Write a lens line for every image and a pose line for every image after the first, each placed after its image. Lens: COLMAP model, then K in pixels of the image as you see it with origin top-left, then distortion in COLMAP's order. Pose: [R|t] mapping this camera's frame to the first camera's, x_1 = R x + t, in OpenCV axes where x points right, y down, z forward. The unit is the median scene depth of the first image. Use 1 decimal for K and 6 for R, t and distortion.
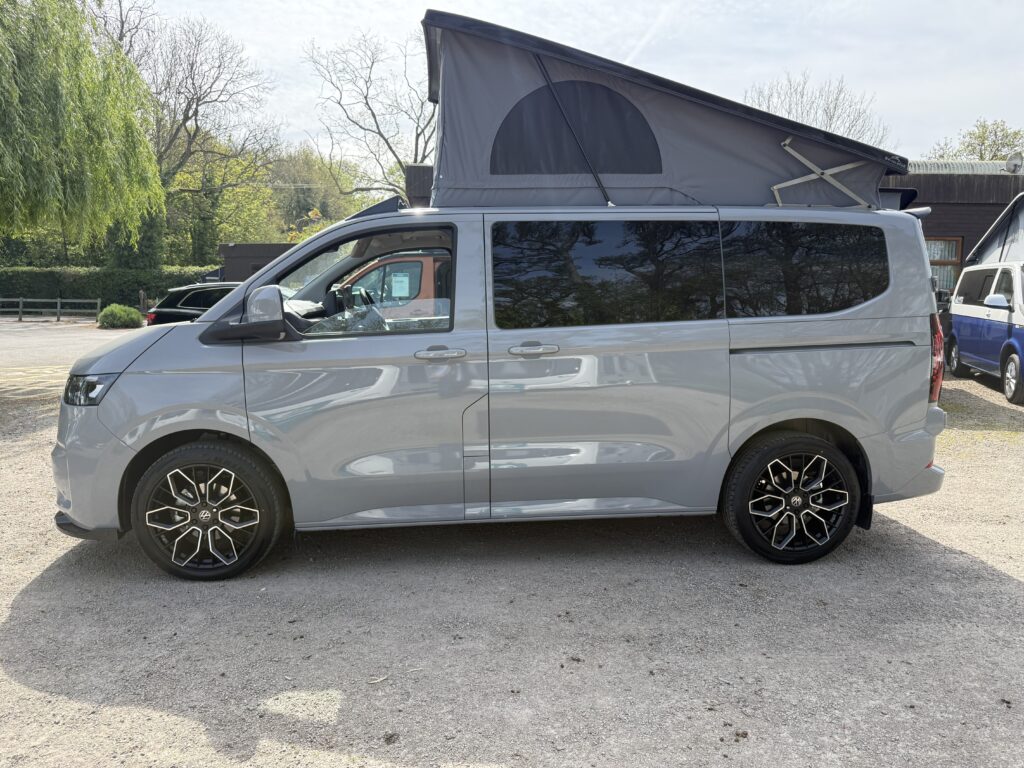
lens RADIAL K [[733.4, 0, 505.9], [0, 733.4, 385.0], [0, 0, 1]] dist [0.034290, -0.039330]
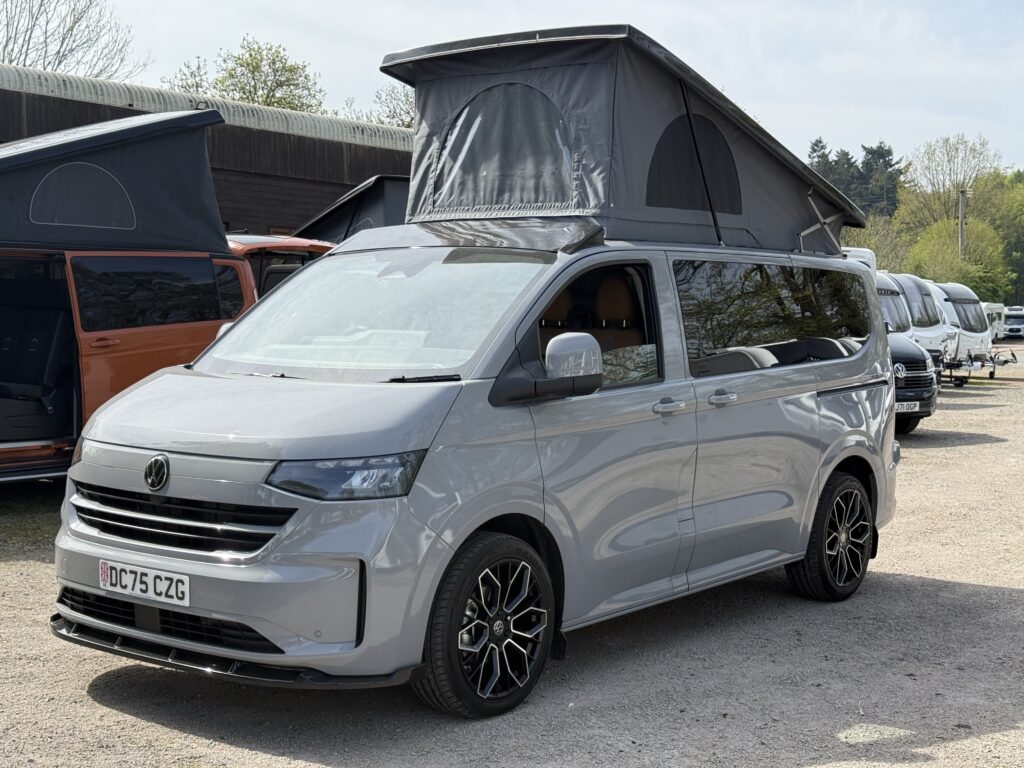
lens RADIAL K [[1457.8, 0, 515.0], [0, 1457.8, 388.3], [0, 0, 1]] dist [0.124227, 0.004399]
pose [[0.674026, -0.027477, 0.738196, -0.158675], [0.073369, 0.996857, -0.029887, -0.002696], [-0.735055, 0.074305, 0.673924, -0.006774]]
